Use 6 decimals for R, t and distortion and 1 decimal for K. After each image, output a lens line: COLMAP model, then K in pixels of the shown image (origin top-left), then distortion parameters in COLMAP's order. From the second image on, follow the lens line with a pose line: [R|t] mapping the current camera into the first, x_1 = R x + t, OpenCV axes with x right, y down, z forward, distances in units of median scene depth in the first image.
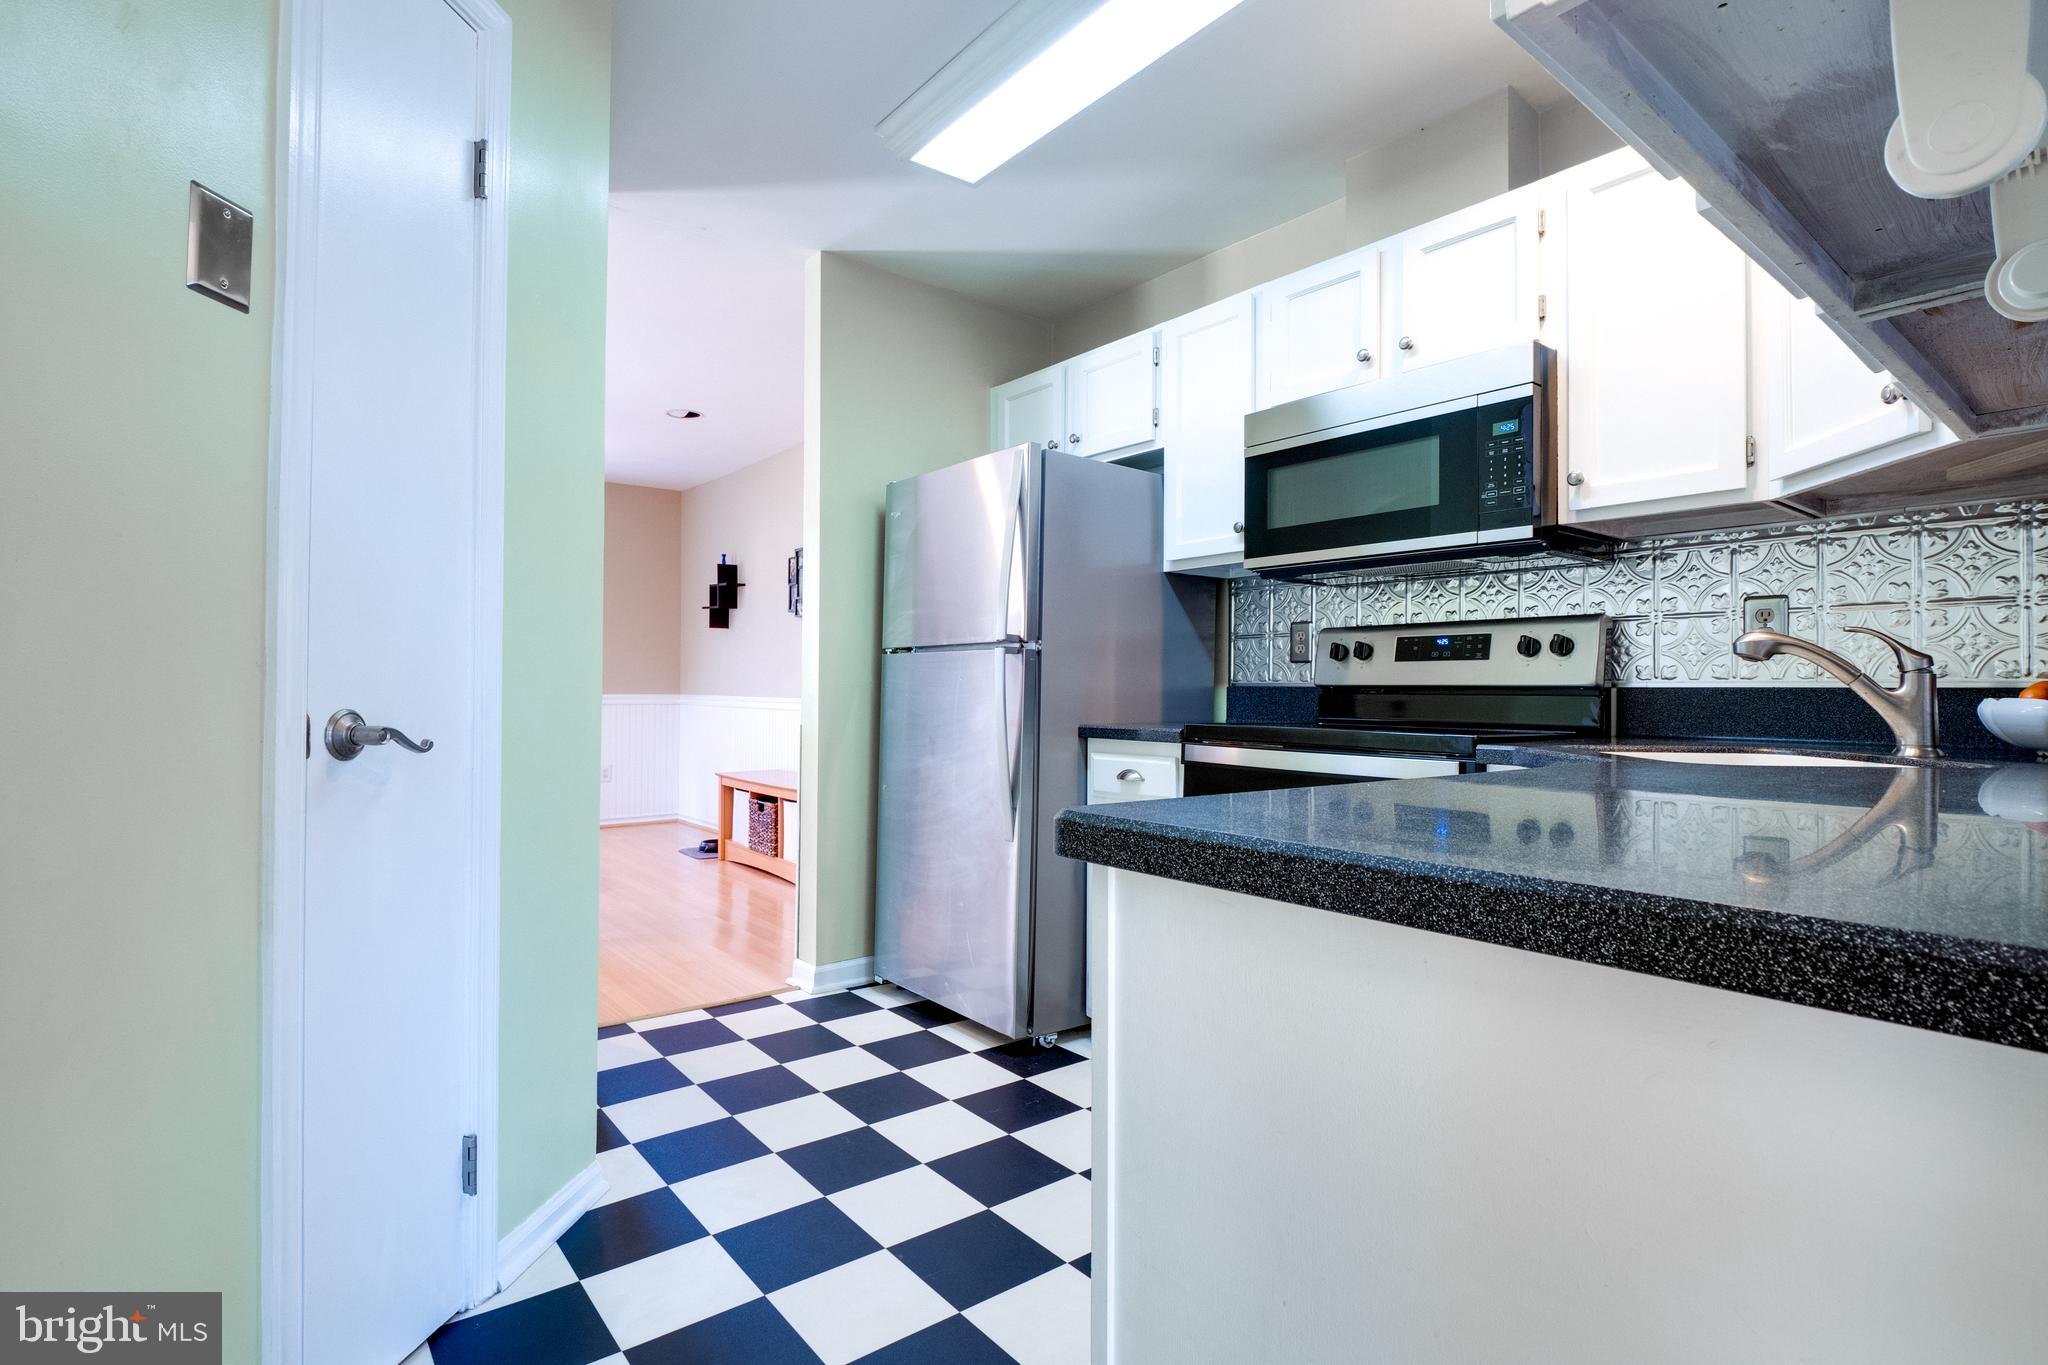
lens RADIAL K [[979.8, 0, 1016.9], [0, 979.8, 688.0], [0, 0, 1]] dist [-0.019481, 0.000051]
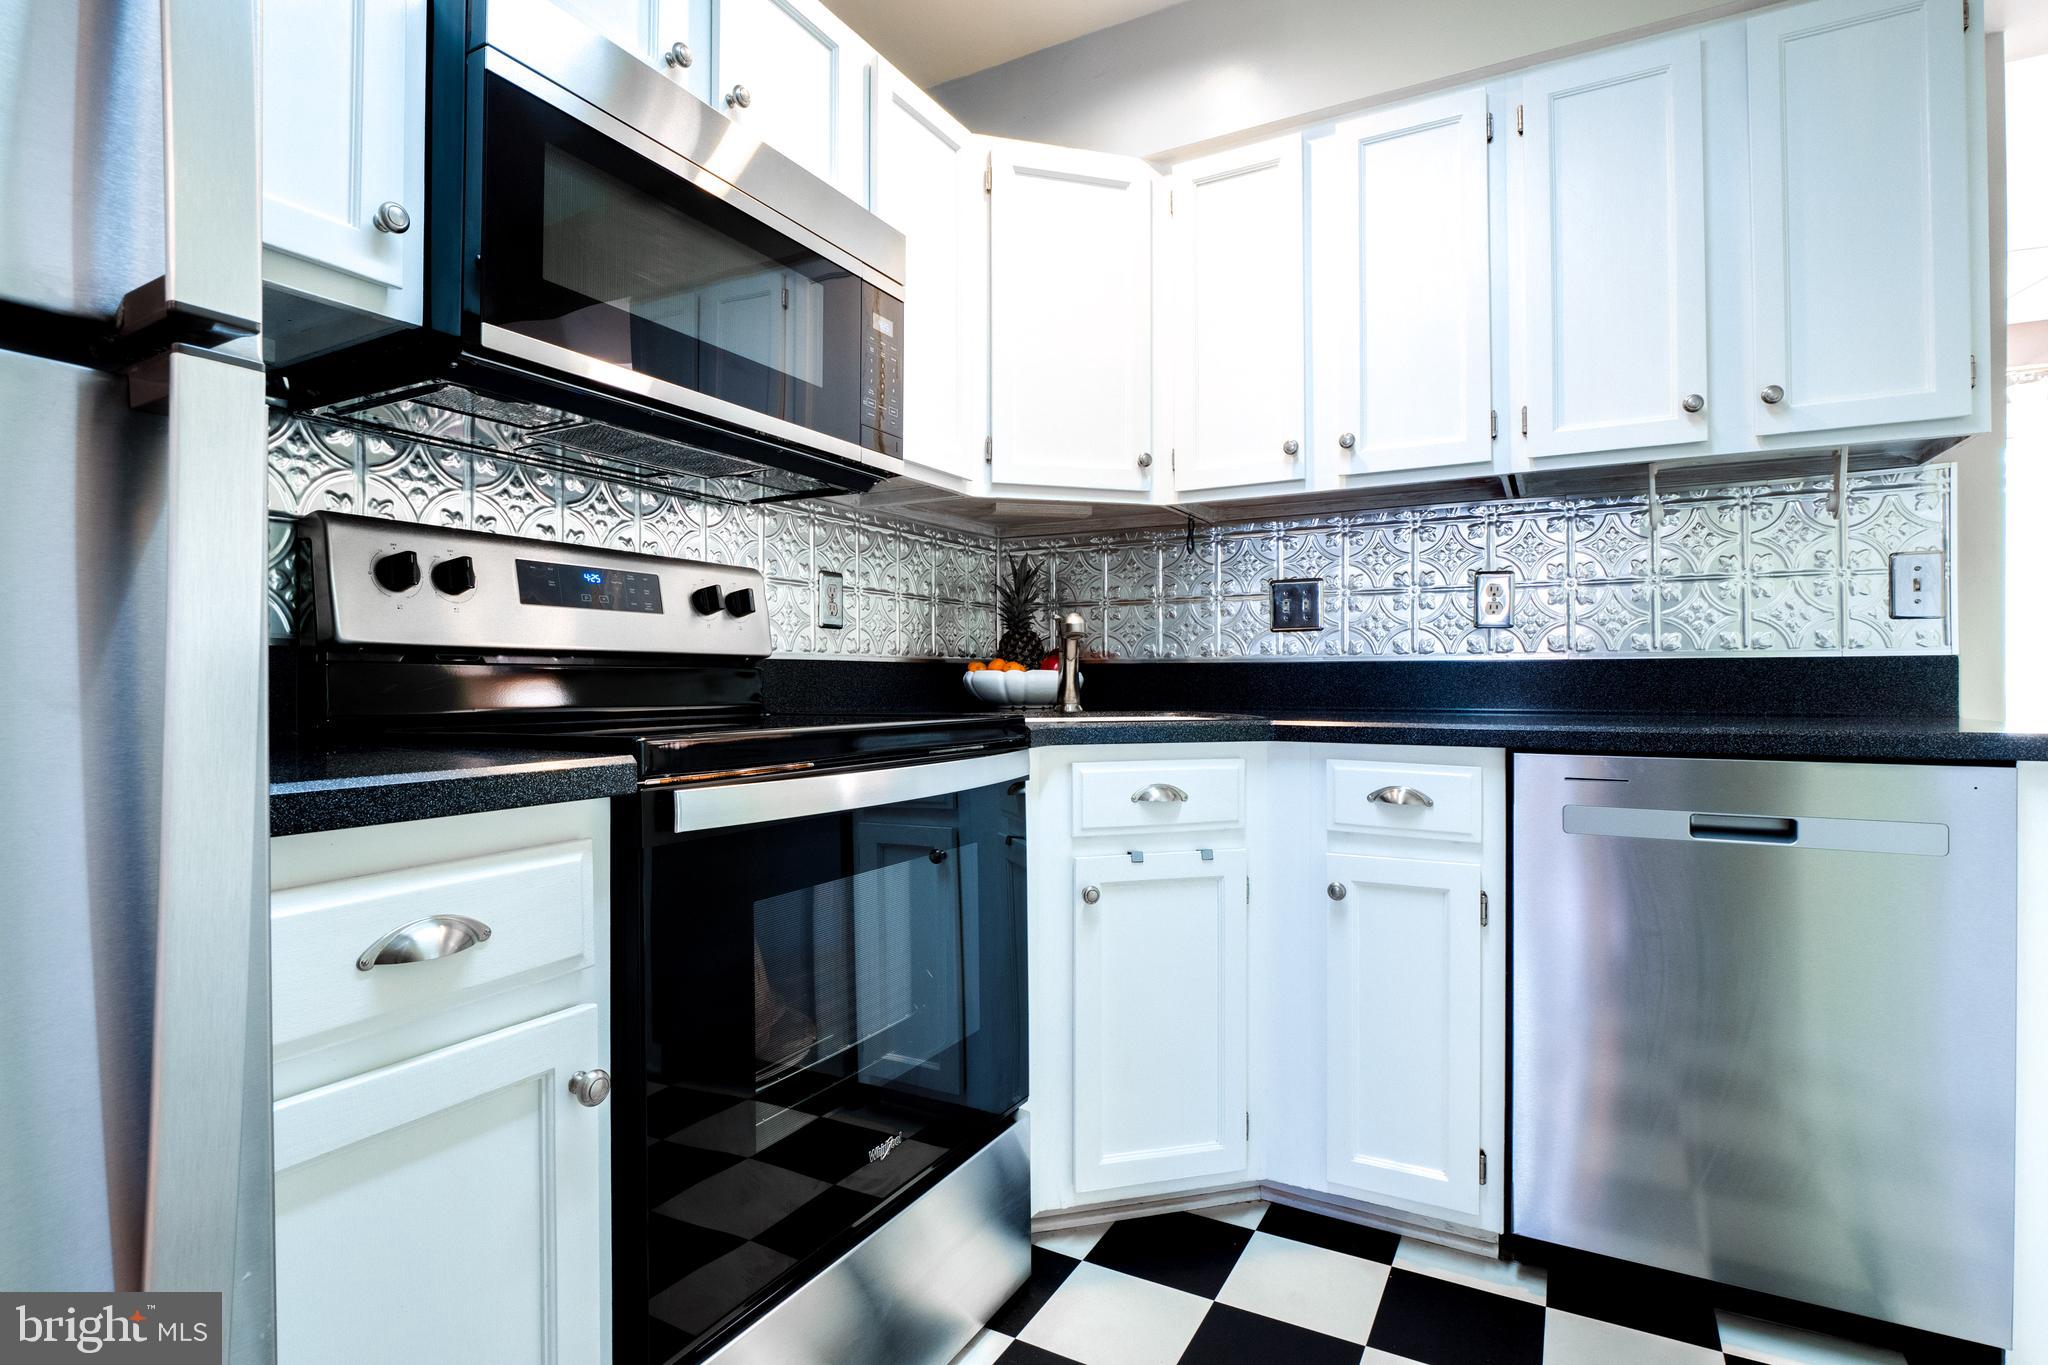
lens RADIAL K [[979.8, 0, 1018.6], [0, 979.8, 675.7], [0, 0, 1]] dist [-0.019481, 0.000051]
pose [[-0.358229, -0.011465, 0.933564, -0.237315], [-0.017282, 0.999835, 0.005648, 0.005062], [-0.933474, -0.014110, -0.358367, 1.041610]]
